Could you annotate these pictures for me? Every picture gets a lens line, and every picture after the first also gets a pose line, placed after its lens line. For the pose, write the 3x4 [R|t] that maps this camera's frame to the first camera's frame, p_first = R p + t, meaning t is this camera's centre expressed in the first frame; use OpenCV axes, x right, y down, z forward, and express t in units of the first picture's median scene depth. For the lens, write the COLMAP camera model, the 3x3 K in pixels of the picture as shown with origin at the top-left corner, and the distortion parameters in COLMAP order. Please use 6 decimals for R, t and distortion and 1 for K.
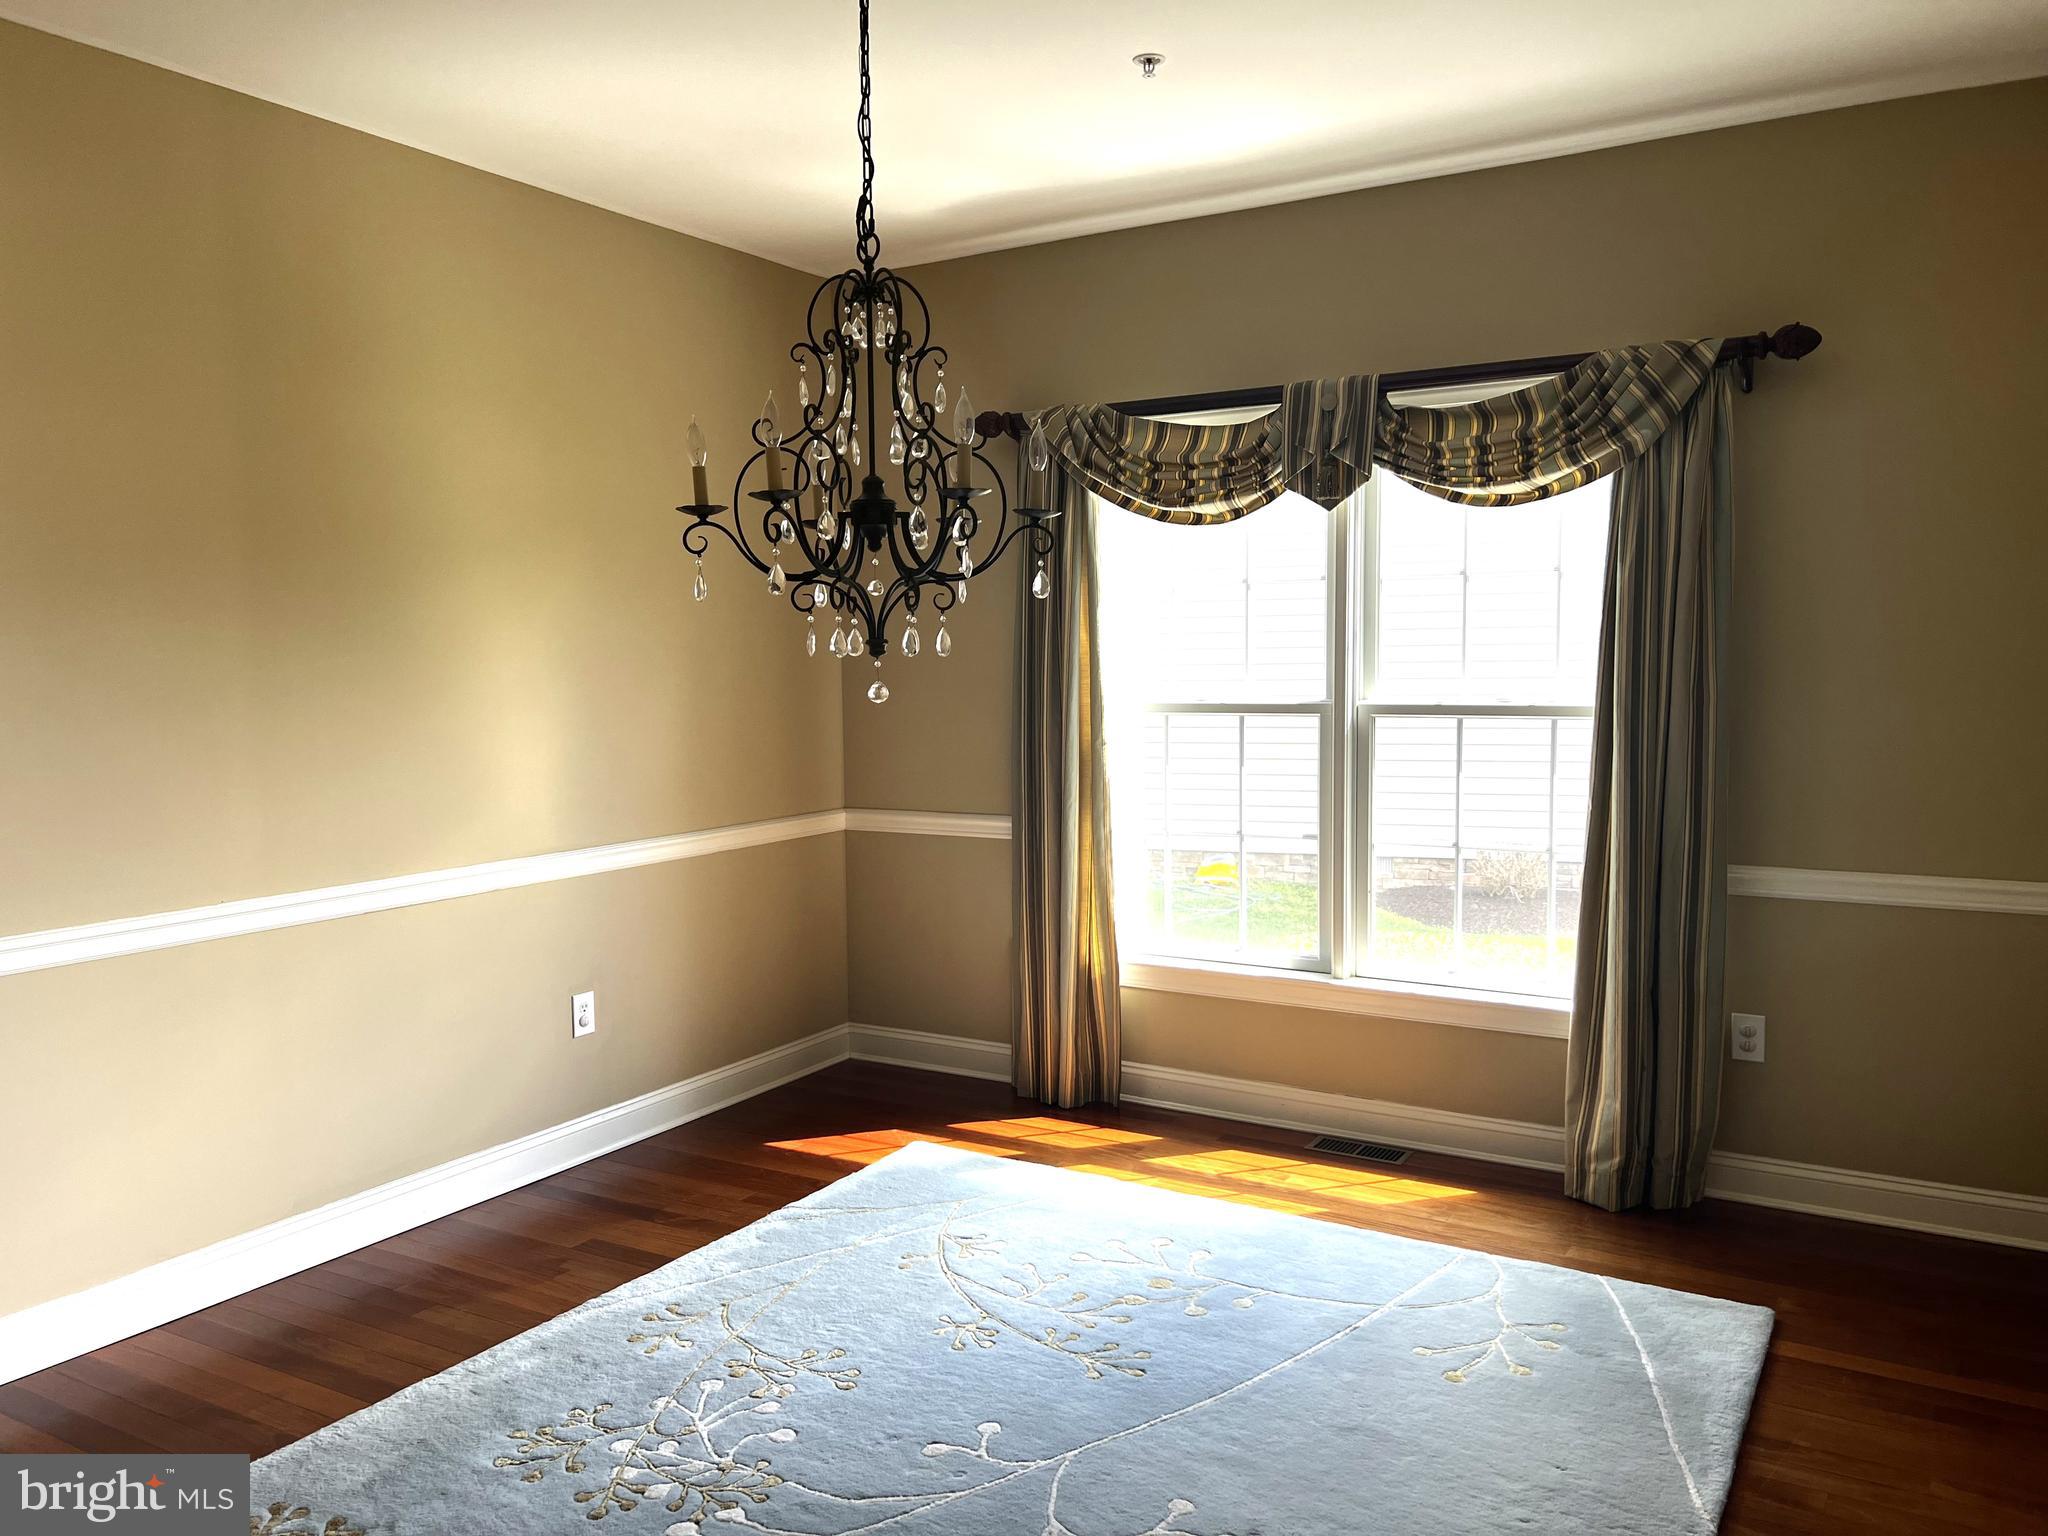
lens RADIAL K [[1555.7, 0, 1024.0], [0, 1555.7, 768.0], [0, 0, 1]] dist [0.007349, -0.003359]
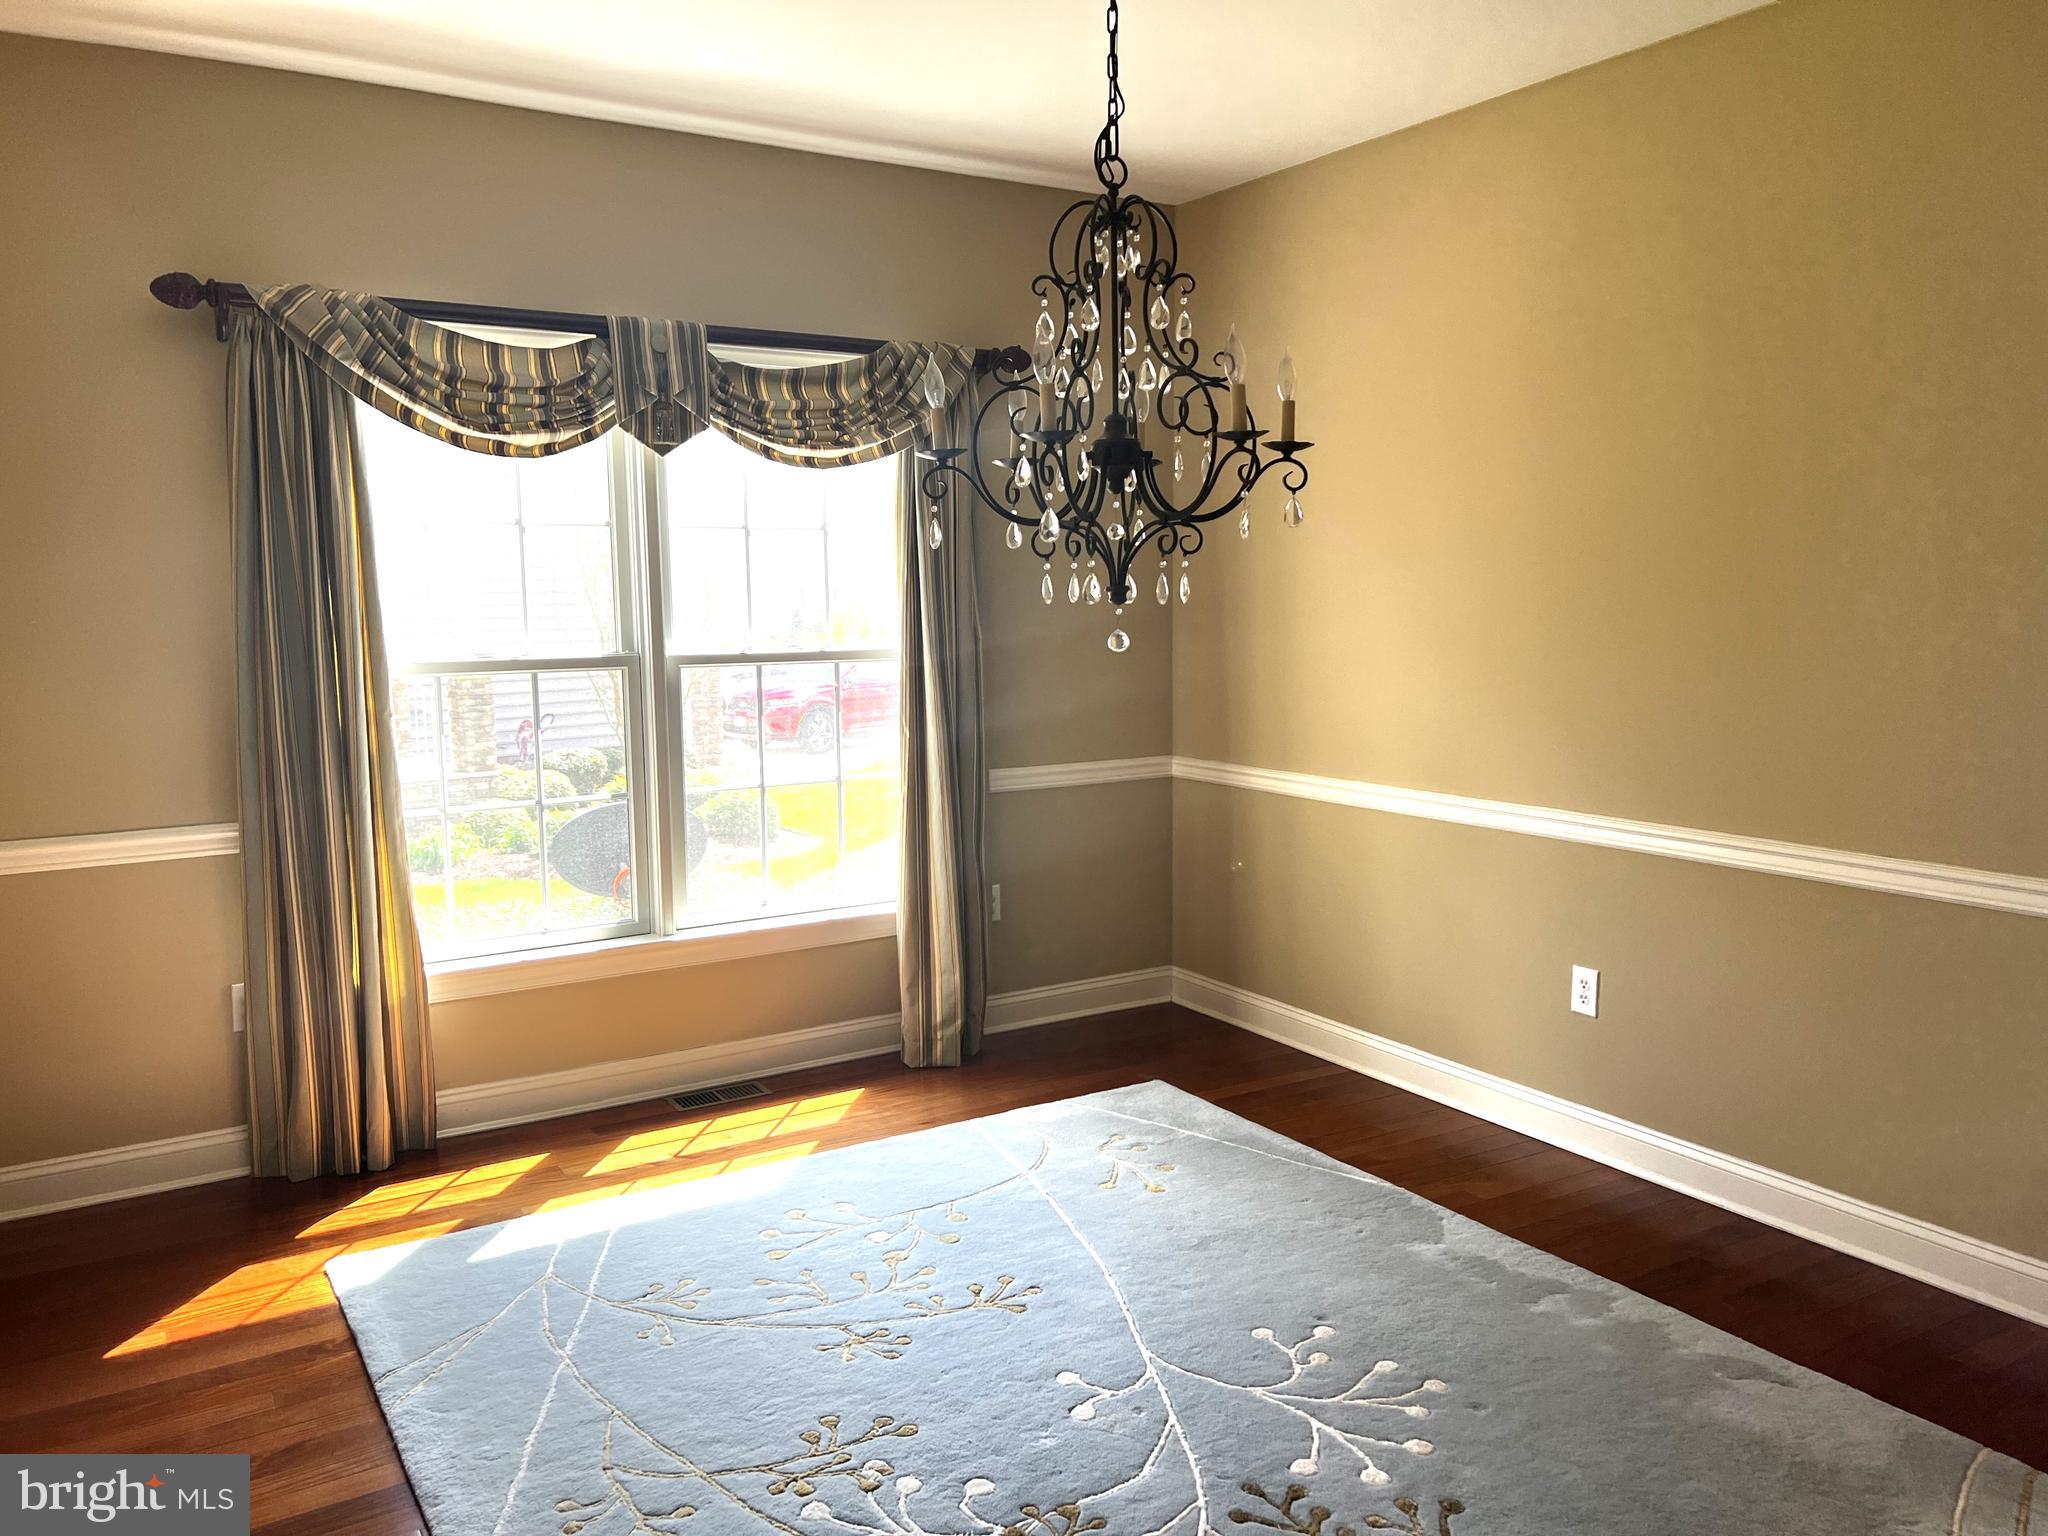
lens RADIAL K [[1499.5, 0, 1021.7], [0, 1499.5, 755.7], [0, 0, 1]] dist [0.003082, -0.004203]
pose [[0.445131, -0.092181, 0.890708, -0.561633], [0.070725, 0.995199, 0.067650, -0.027114], [-0.892668, 0.032882, 0.449513, 0.389381]]
